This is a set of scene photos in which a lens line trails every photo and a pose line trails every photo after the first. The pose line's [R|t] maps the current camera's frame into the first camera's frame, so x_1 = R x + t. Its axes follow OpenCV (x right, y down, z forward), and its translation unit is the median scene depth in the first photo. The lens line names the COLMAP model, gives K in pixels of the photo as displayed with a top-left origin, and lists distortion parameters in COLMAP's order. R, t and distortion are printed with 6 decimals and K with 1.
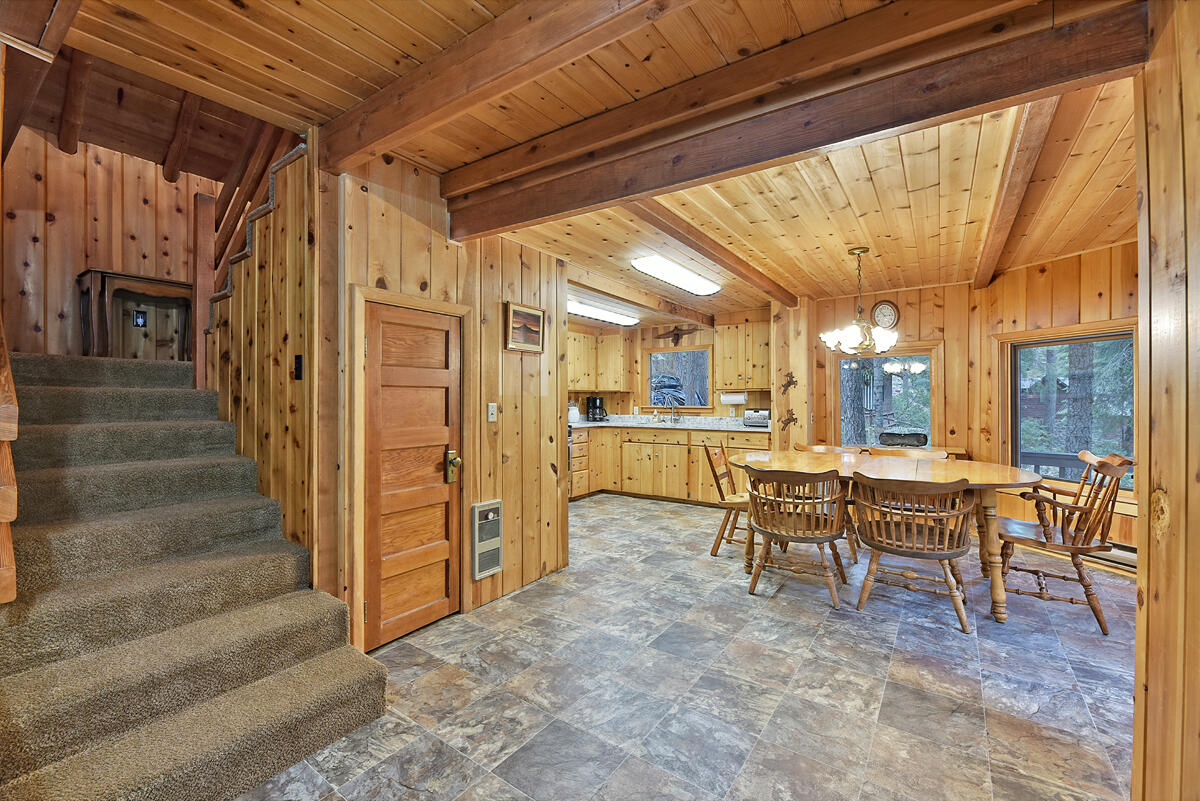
lens RADIAL K [[488.3, 0, 585.4], [0, 488.3, 385.7], [0, 0, 1]] dist [-0.000905, -0.000194]
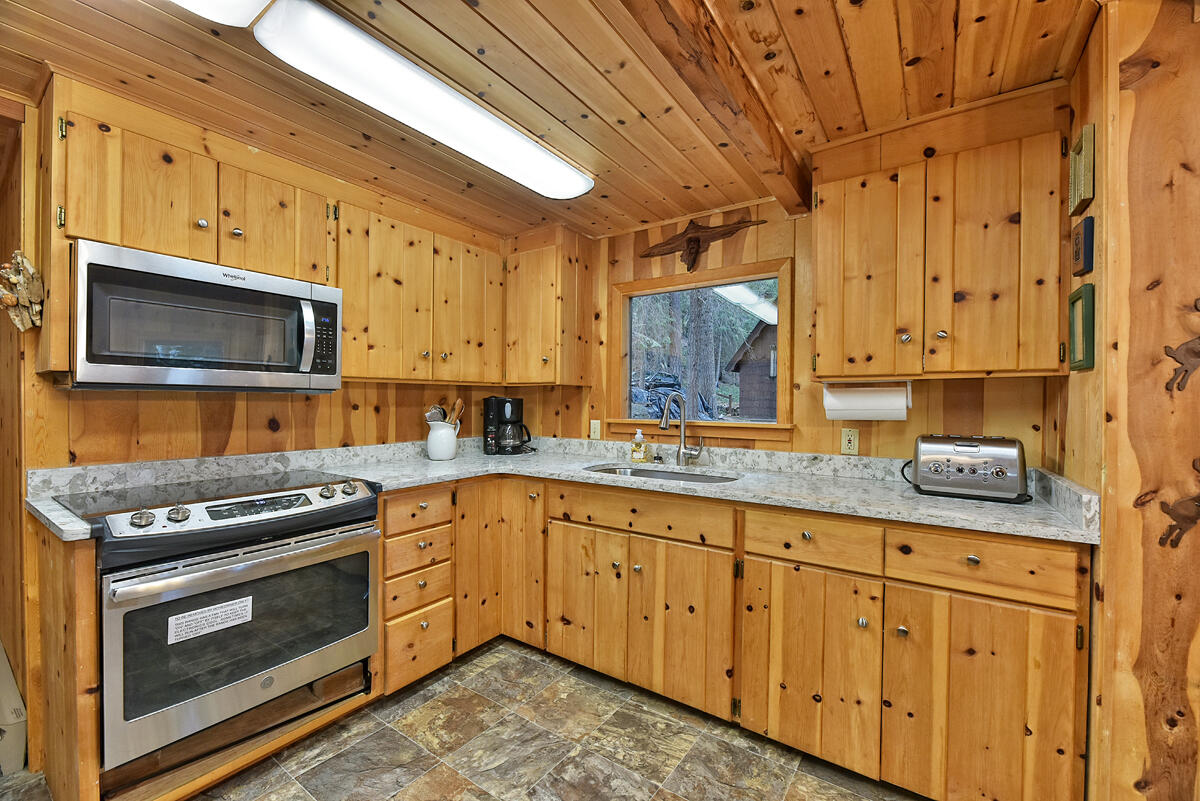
lens RADIAL K [[473.6, 0, 595.9], [0, 473.6, 411.7], [0, 0, 1]] dist [-0.011392, -0.000145]
pose [[0.999658, 0.002251, 0.026072, 0.104121], [-0.003662, 0.998524, 0.054181, 0.014154], [-0.025912, -0.054258, 0.998191, 0.652404]]
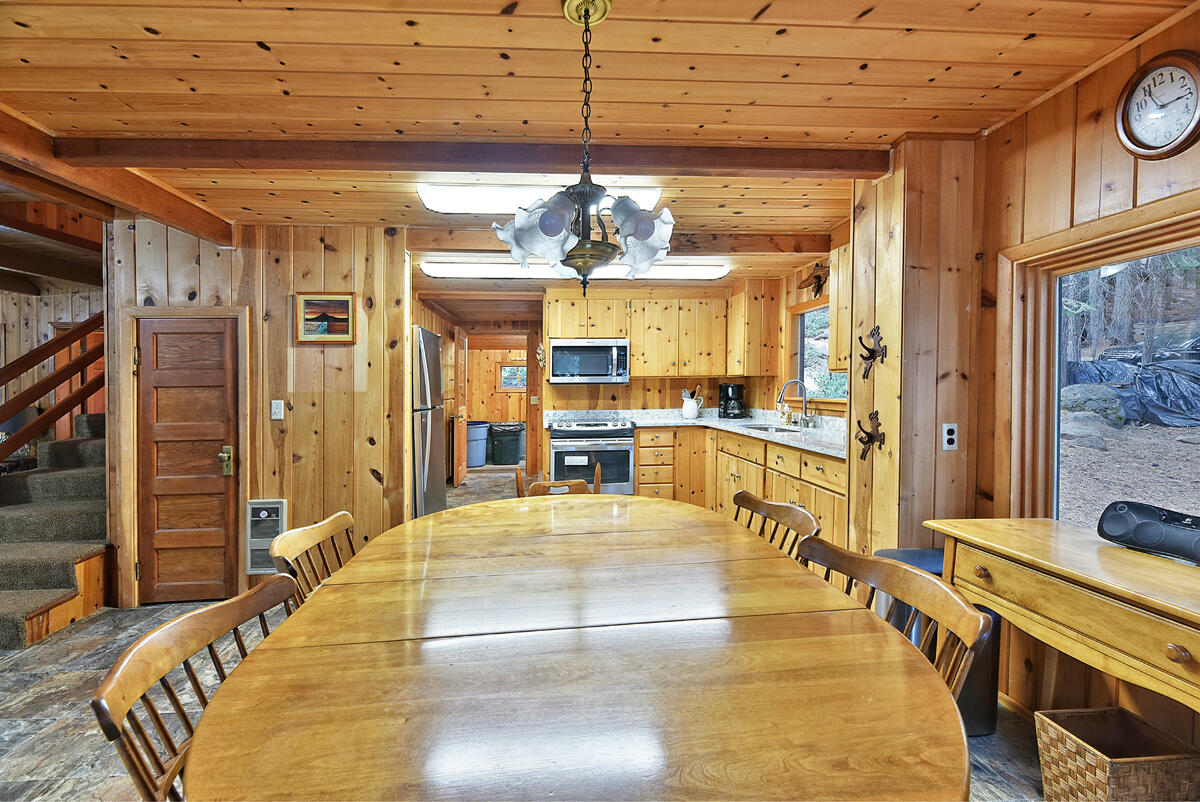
lens RADIAL K [[488.3, 0, 585.4], [0, 488.3, 386.2], [0, 0, 1]] dist [-0.000905, -0.000194]
pose [[0.646802, -0.009757, -0.762596, 0.485724], [0.036908, 0.999147, 0.018521, 0.005959], [0.761765, -0.040125, 0.646610, 0.426718]]
